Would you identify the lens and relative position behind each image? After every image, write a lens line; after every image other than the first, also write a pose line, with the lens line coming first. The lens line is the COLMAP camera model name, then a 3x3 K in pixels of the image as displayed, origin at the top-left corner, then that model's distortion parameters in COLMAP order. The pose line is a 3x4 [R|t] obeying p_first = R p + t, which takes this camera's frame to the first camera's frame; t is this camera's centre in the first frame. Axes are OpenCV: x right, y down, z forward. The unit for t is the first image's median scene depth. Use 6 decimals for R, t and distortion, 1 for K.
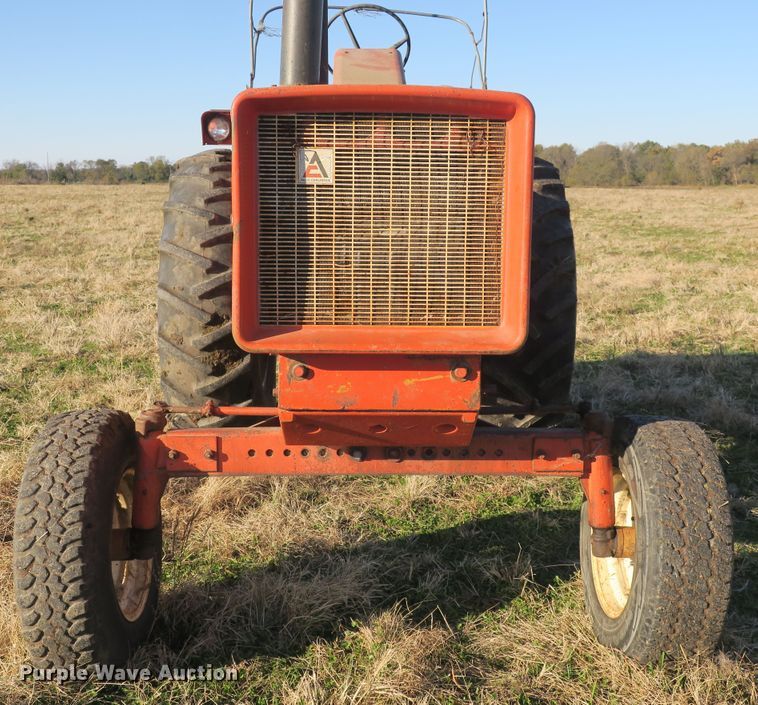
lens RADIAL K [[1083.8, 0, 395.2], [0, 1083.8, 361.3], [0, 0, 1]] dist [0.011088, 0.000000]
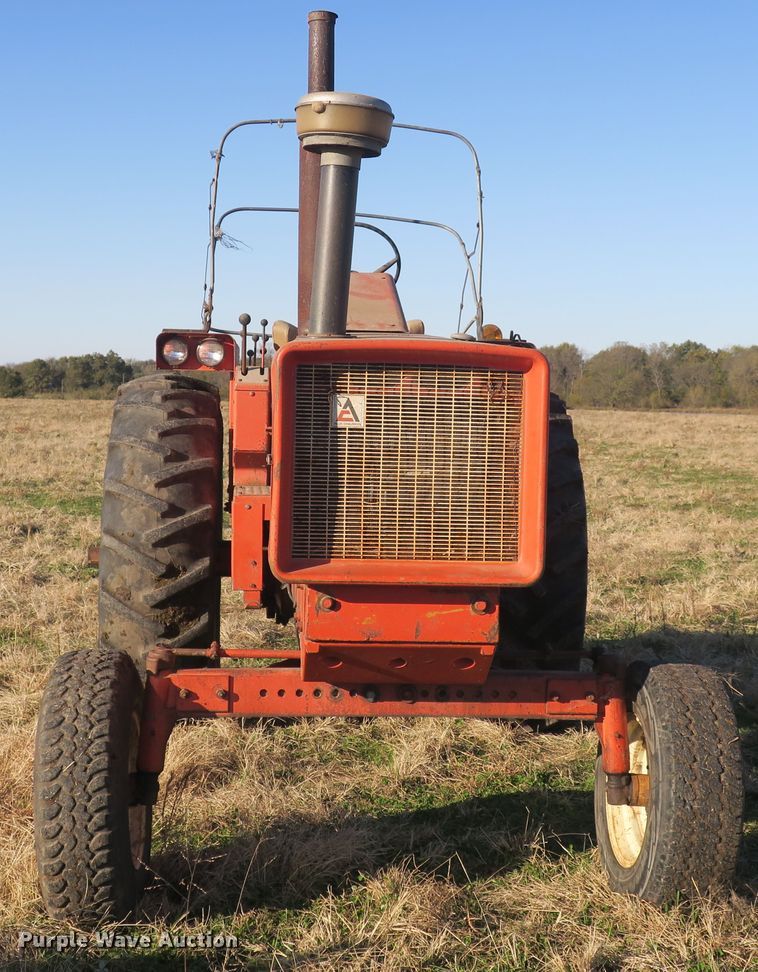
lens RADIAL K [[1737.7, 0, 379.3], [0, 1737.7, 454.6], [0, 0, 1]] dist [0.026423, 0.000000]
pose [[0.998786, 0.011898, 0.047808, -0.102266], [-0.005640, 0.991634, -0.128956, 0.070833], [-0.048943, 0.128529, 0.990497, -0.584947]]
